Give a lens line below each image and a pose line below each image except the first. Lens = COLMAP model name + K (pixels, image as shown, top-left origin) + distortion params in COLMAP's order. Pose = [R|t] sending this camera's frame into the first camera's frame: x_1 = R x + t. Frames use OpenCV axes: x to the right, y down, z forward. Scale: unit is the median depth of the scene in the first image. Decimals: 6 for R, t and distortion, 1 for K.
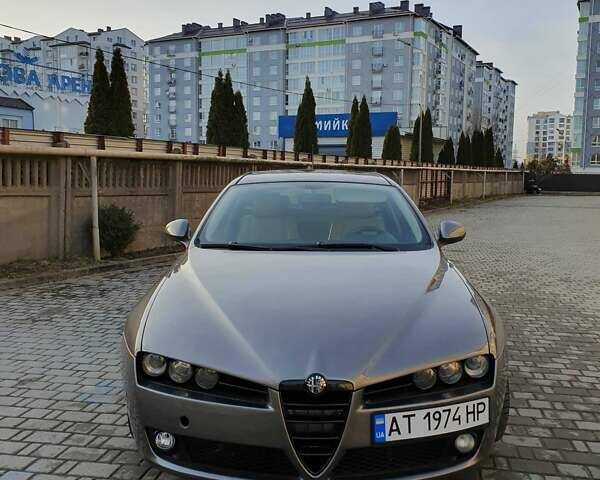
lens RADIAL K [[623.2, 0, 308.1], [0, 623.2, 237.2], [0, 0, 1]] dist [0.011491, 0.000000]
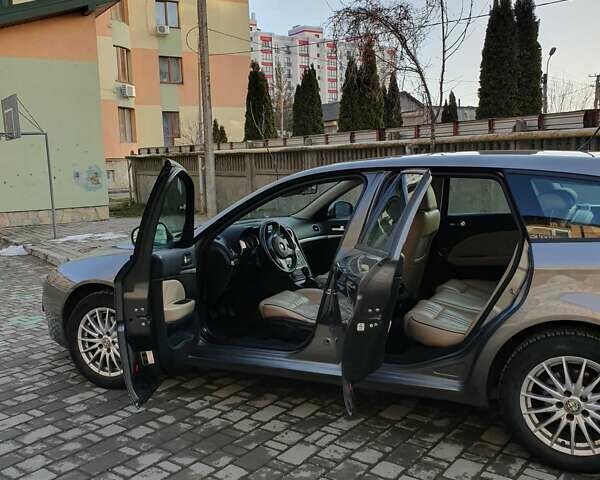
lens RADIAL K [[623.2, 0, 300.8], [0, 623.2, 237.8], [0, 0, 1]] dist [0.011491, 0.000000]
pose [[-0.451287, 0.110428, -0.885520, 0.122441], [-0.065499, 0.985539, 0.156280, -0.018794], [0.889972, 0.128528, -0.437528, 0.194632]]
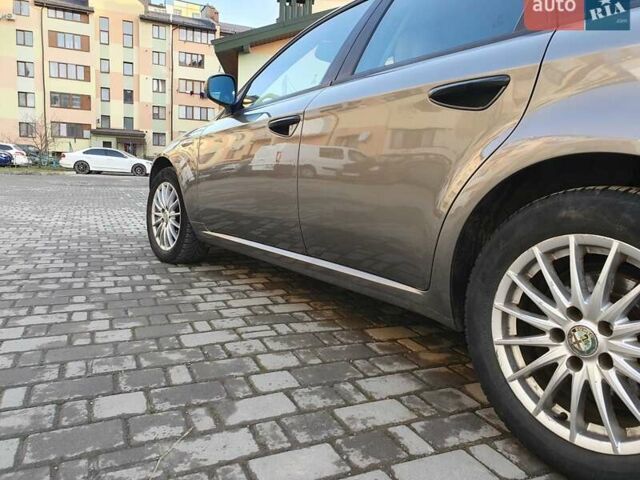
lens RADIAL K [[497.5, 0, 323.0], [0, 497.5, 225.0], [0, 0, 1]] dist [0.034196, -0.021391]
pose [[-0.816383, 0.013855, -0.577344, 0.063567], [-0.110432, 0.977519, 0.179613, 0.003985], [0.566854, 0.210391, -0.796500, 0.208592]]
